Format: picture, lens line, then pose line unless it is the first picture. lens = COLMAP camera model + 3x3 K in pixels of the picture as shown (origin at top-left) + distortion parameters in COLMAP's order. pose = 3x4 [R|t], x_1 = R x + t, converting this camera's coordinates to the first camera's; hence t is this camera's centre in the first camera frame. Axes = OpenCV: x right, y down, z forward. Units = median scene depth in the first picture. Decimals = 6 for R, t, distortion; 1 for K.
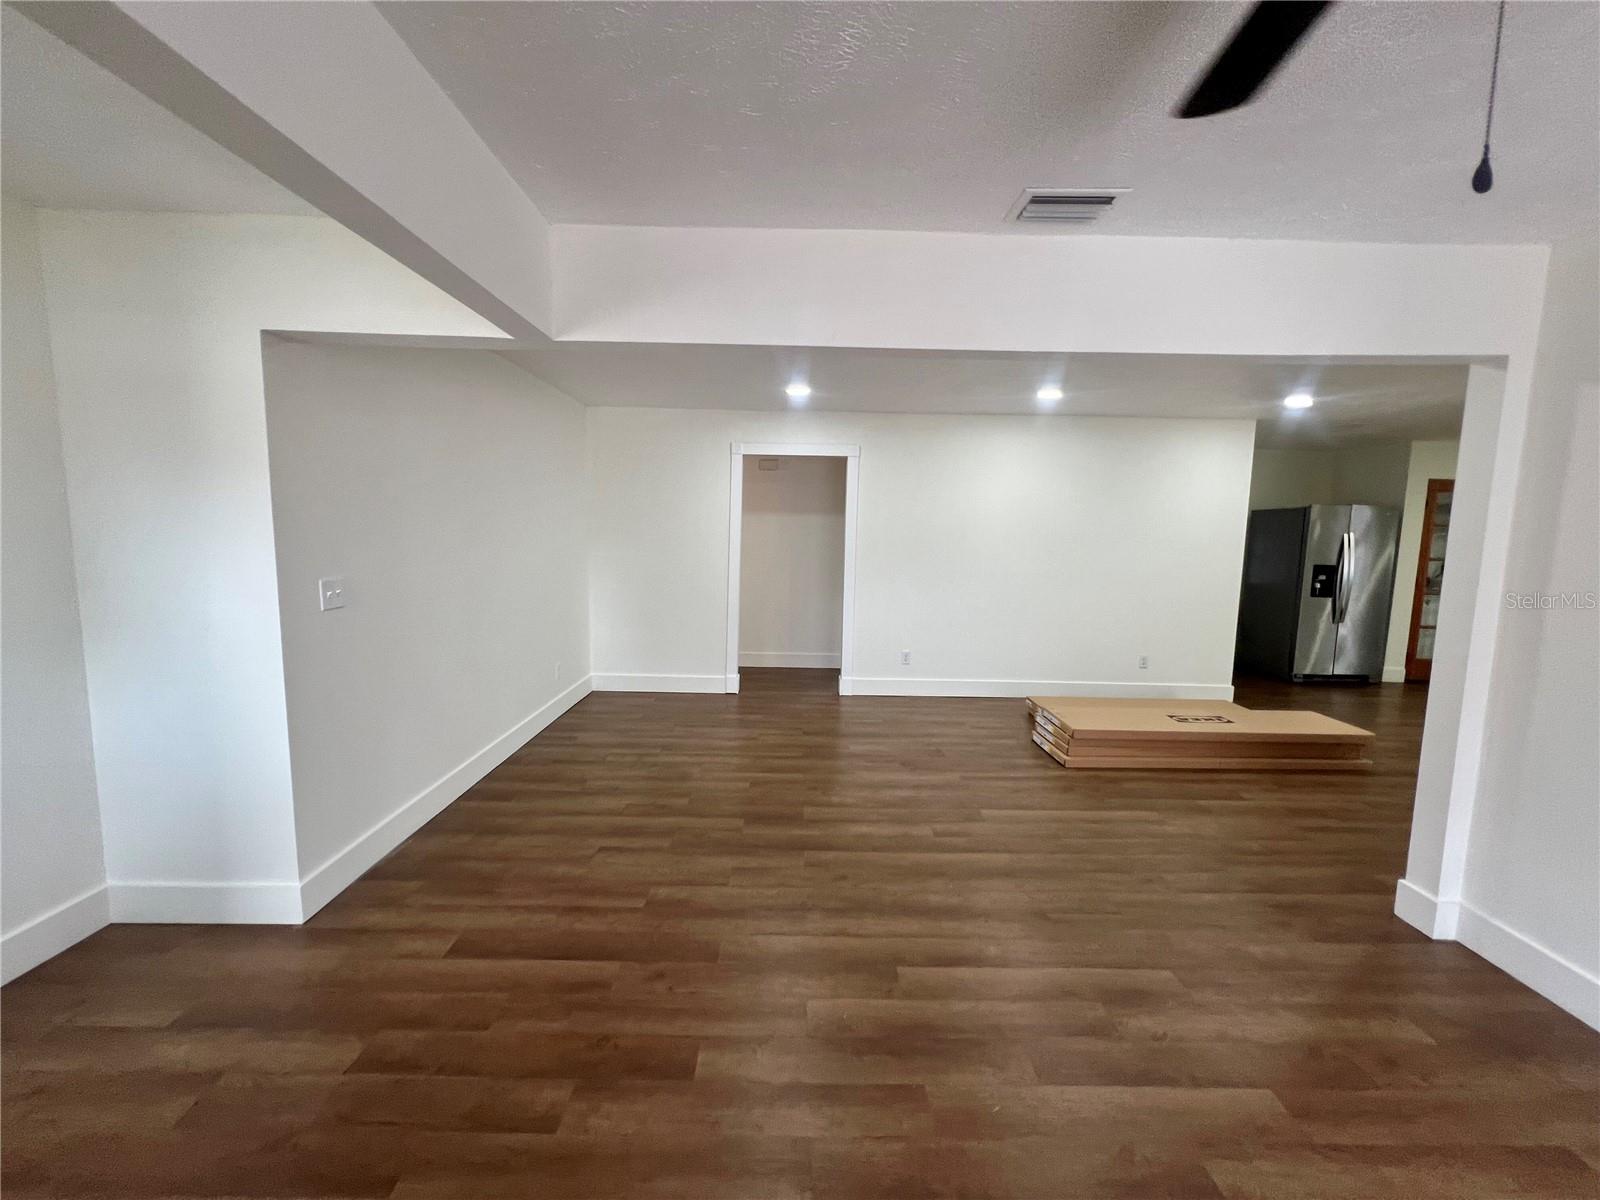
lens RADIAL K [[640.4, 0, 798.9], [0, 640.4, 593.6], [0, 0, 1]] dist [-0.007045, 0.000289]
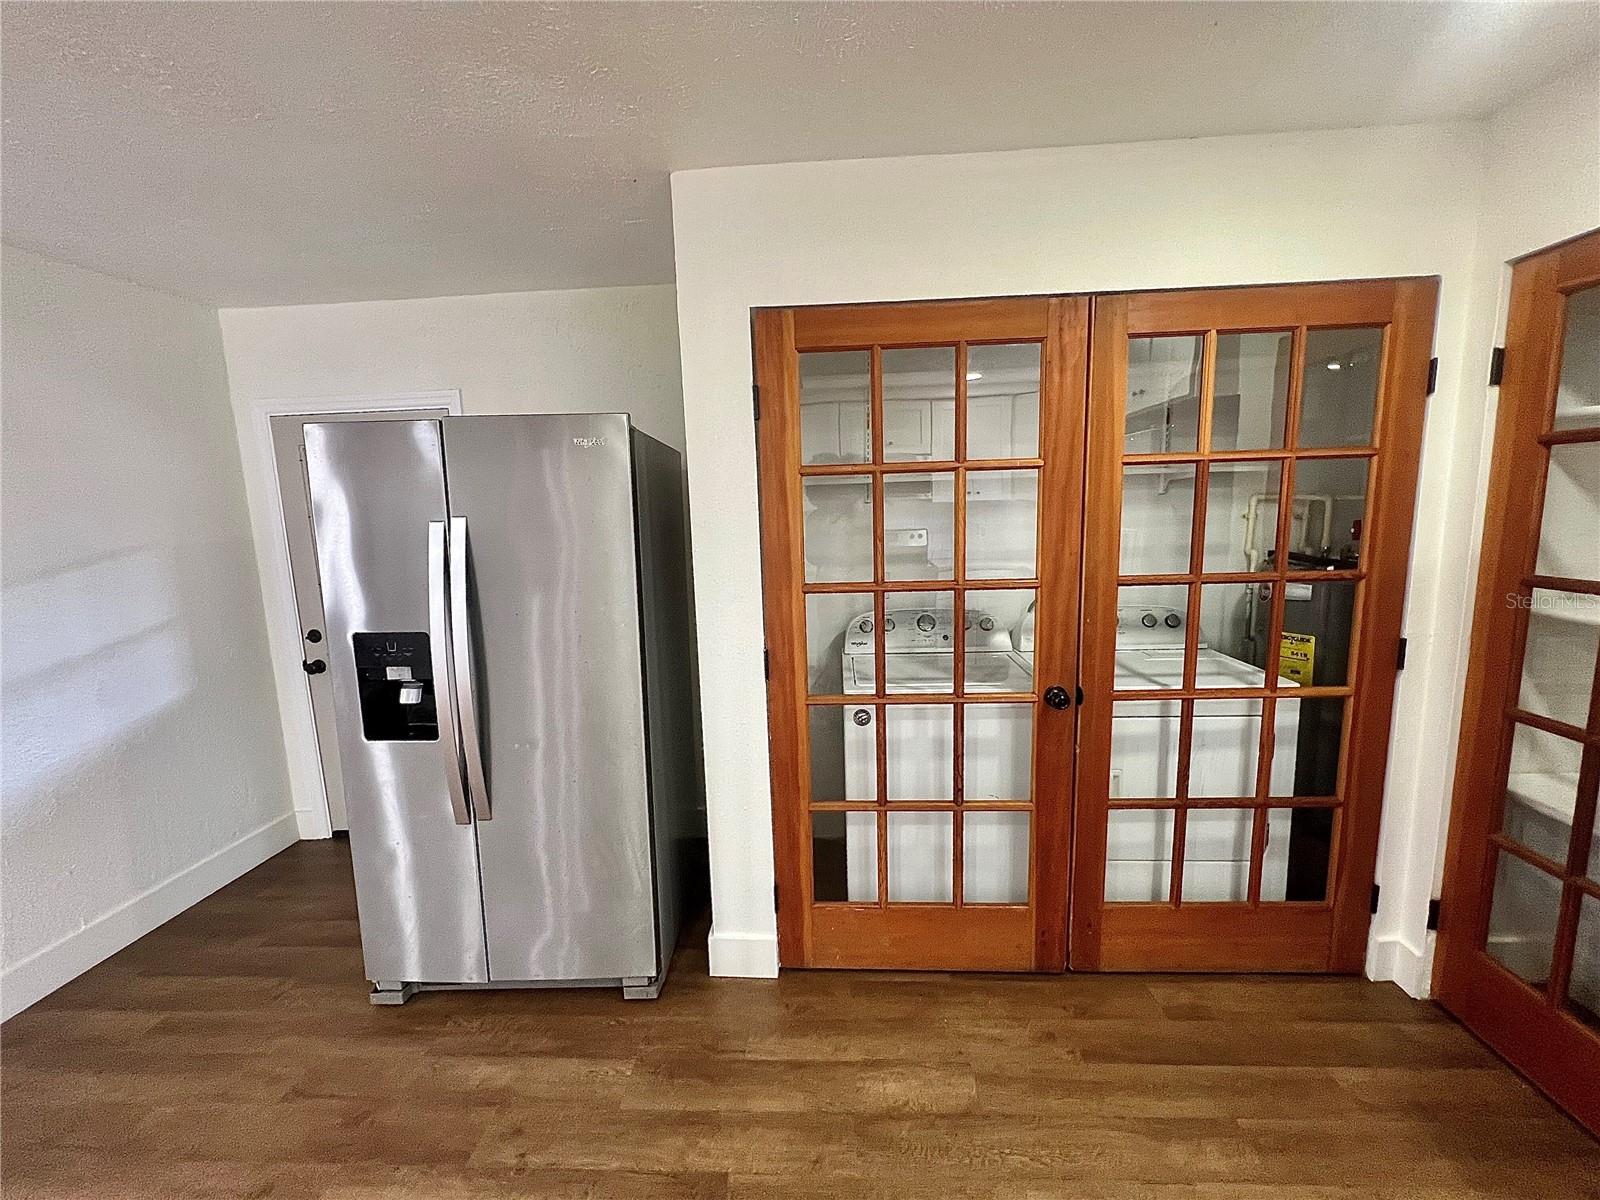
lens RADIAL K [[642.6, 0, 798.7], [0, 642.6, 600.9], [0, 0, 1]] dist [-0.000003, 0.000053]
pose [[0.997367, -0.047084, -0.055155, 1.177477], [0.049254, 0.998037, 0.038679, -0.071251], [0.053226, -0.041293, 0.997728, 0.821423]]
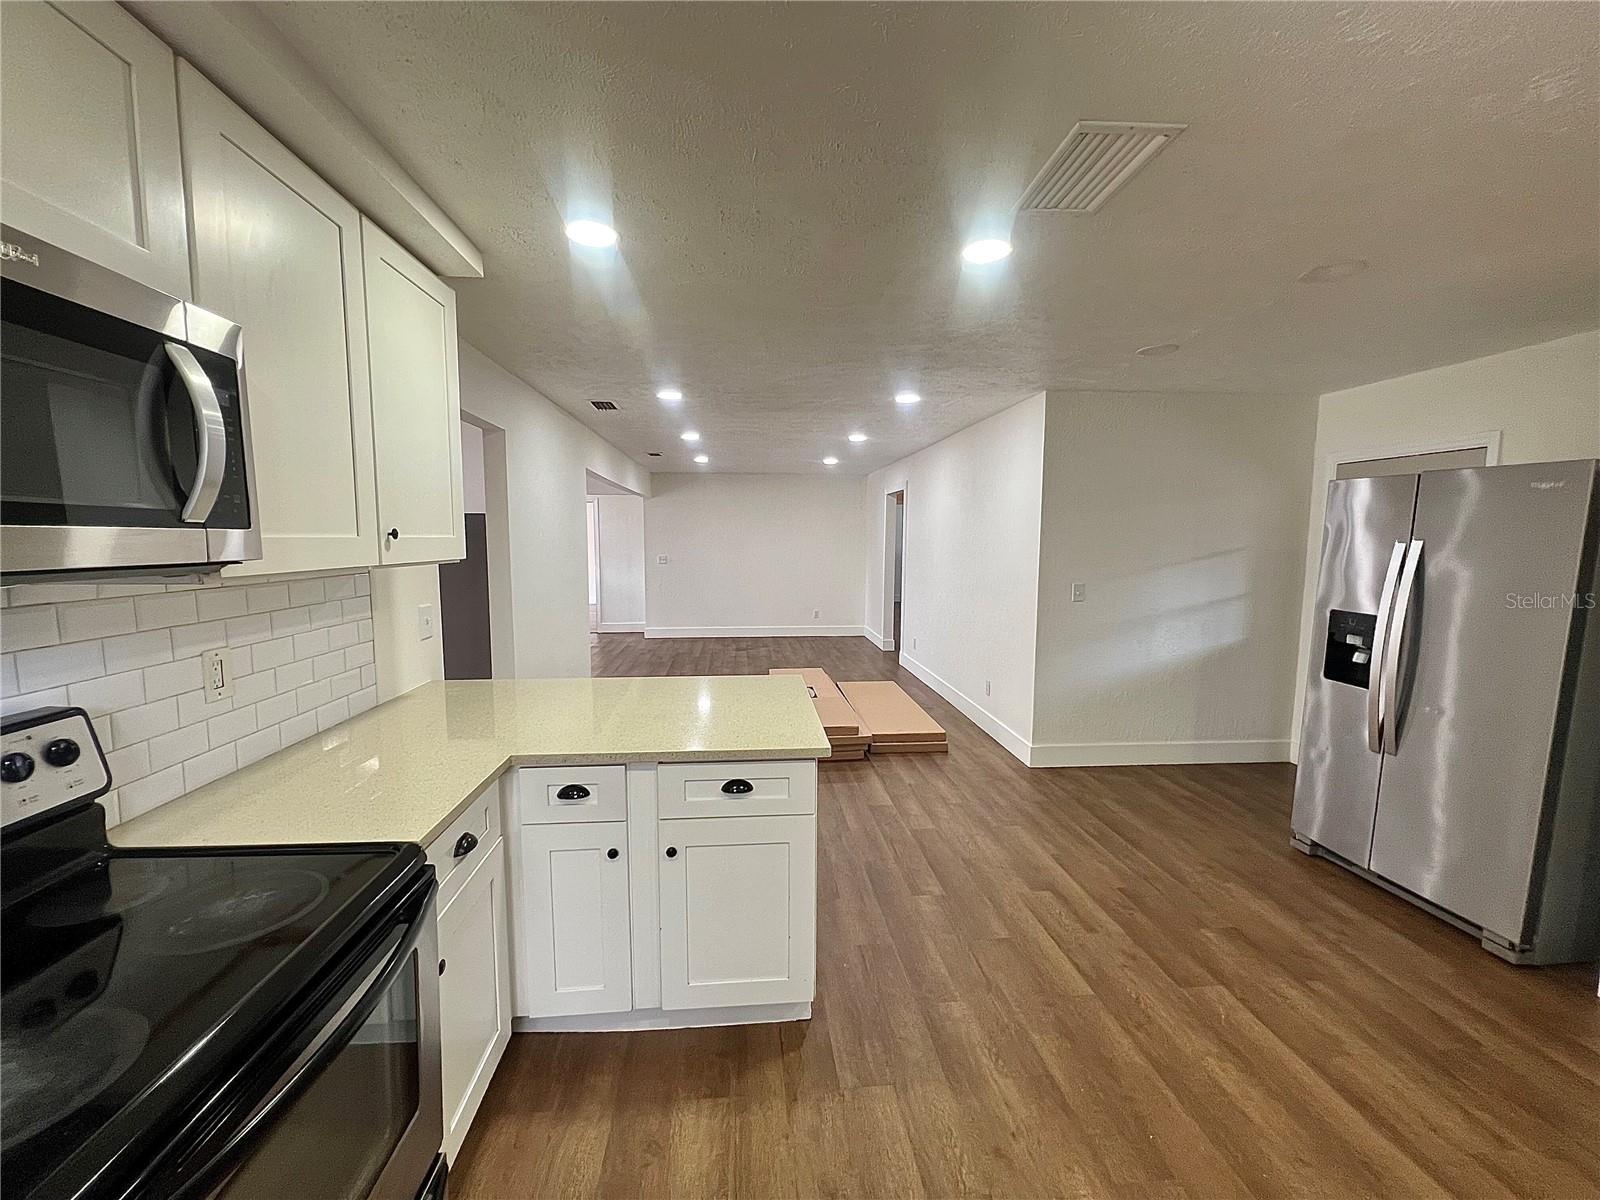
lens RADIAL K [[642.6, 0, 798.8], [0, 642.6, 598.6], [0, 0, 1]] dist [-0.000003, 0.000053]
pose [[0.101021, 0.076089, -0.991970, 1.414365], [-0.106173, 0.992202, 0.065294, -0.049571], [0.989203, 0.098724, 0.108311, 0.643896]]
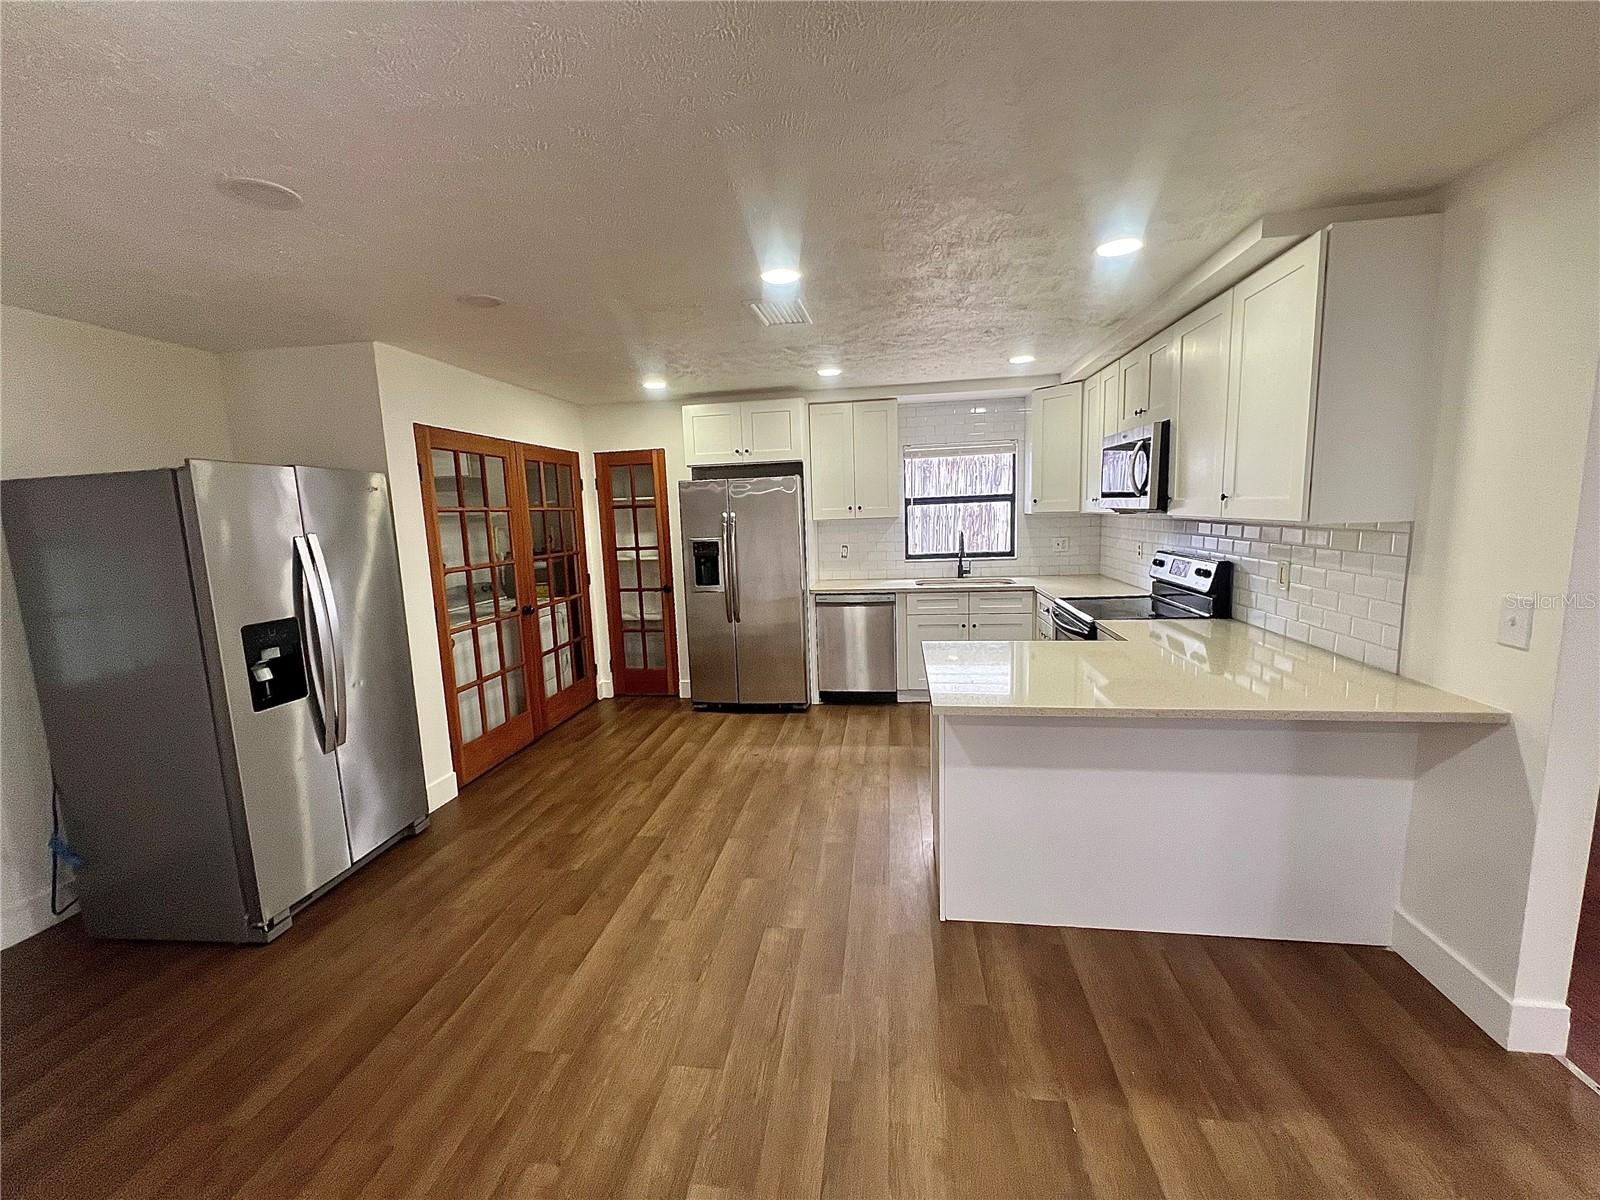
lens RADIAL K [[642.6, 0, 796.4], [0, 642.6, 601.3], [0, 0, 1]] dist [-0.000003, 0.000053]
pose [[0.136782, -0.164609, 0.976829, 0.564114], [0.143646, 0.978970, 0.144856, -0.077582], [-0.980131, 0.120504, 0.157551, 0.717865]]
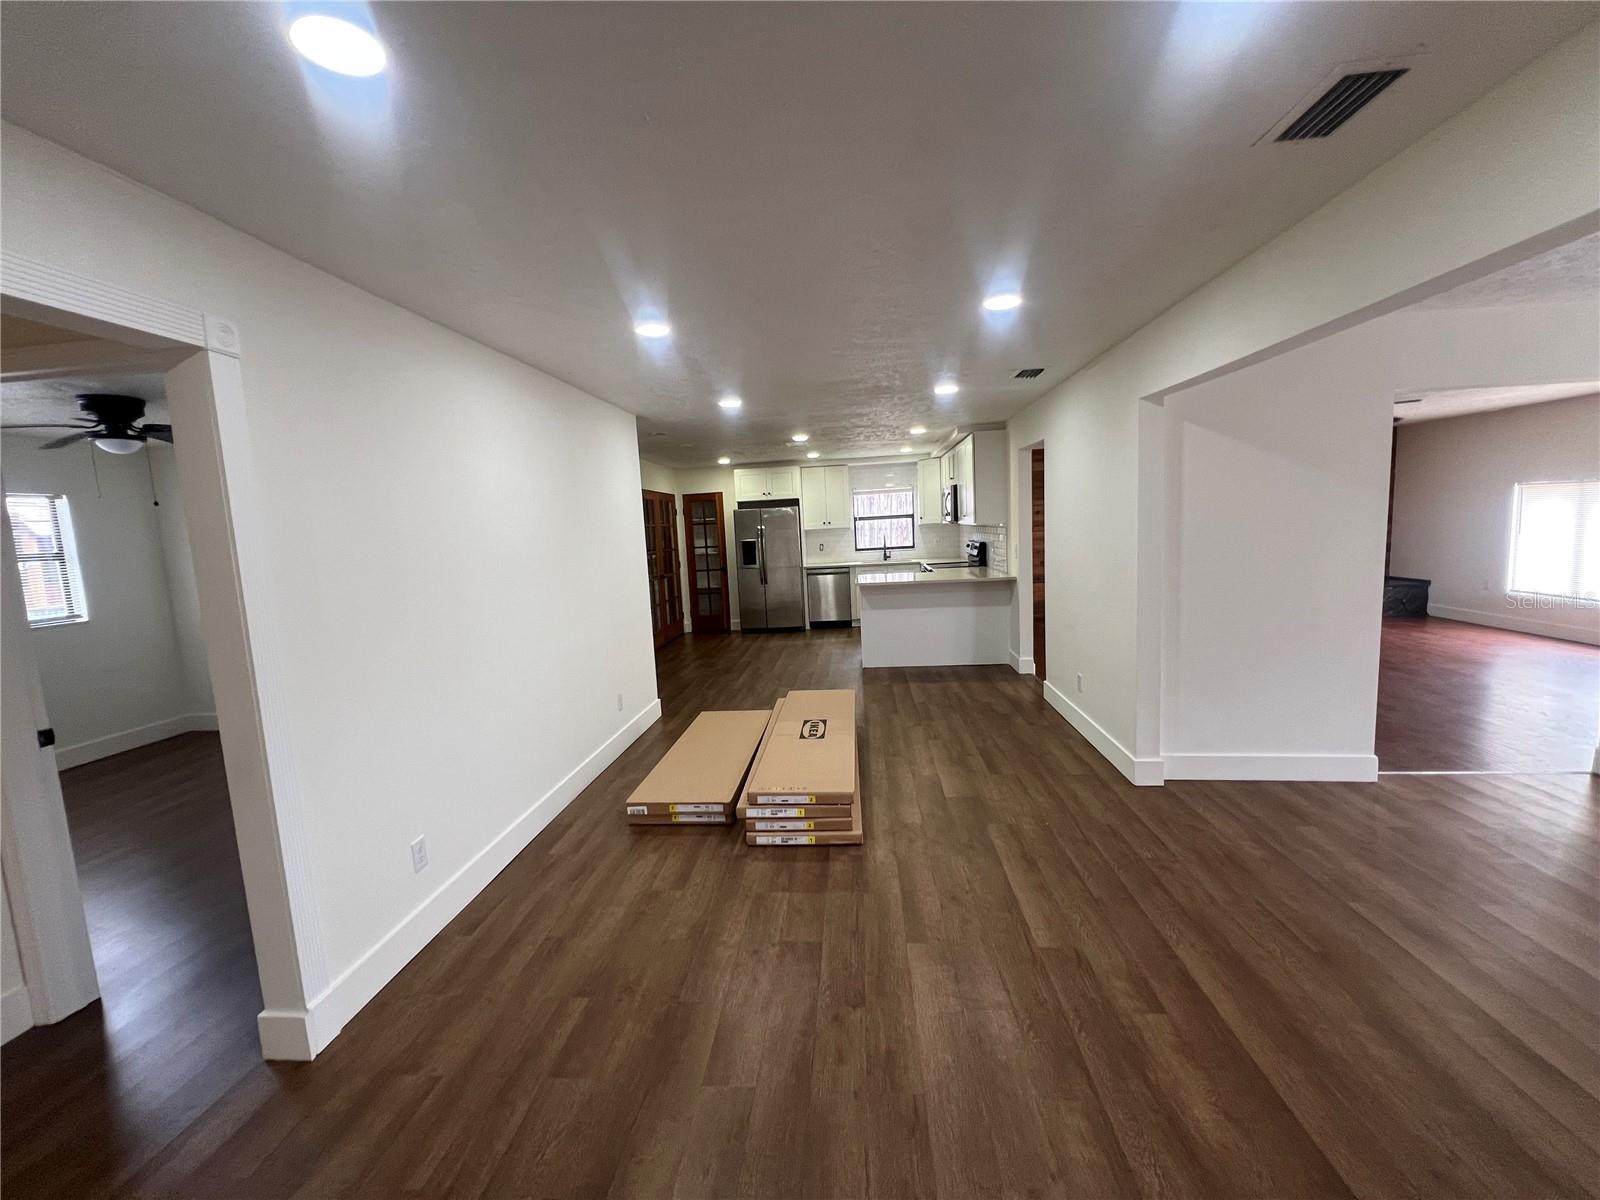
lens RADIAL K [[642.6, 0, 784.2], [0, 642.6, 605.7], [0, 0, 1]] dist [-0.000003, 0.000053]
pose [[0.103412, -0.146097, 0.983850, -0.218244], [0.157426, 0.979090, 0.128843, -0.085474], [-0.982101, 0.141560, 0.124249, 0.695227]]
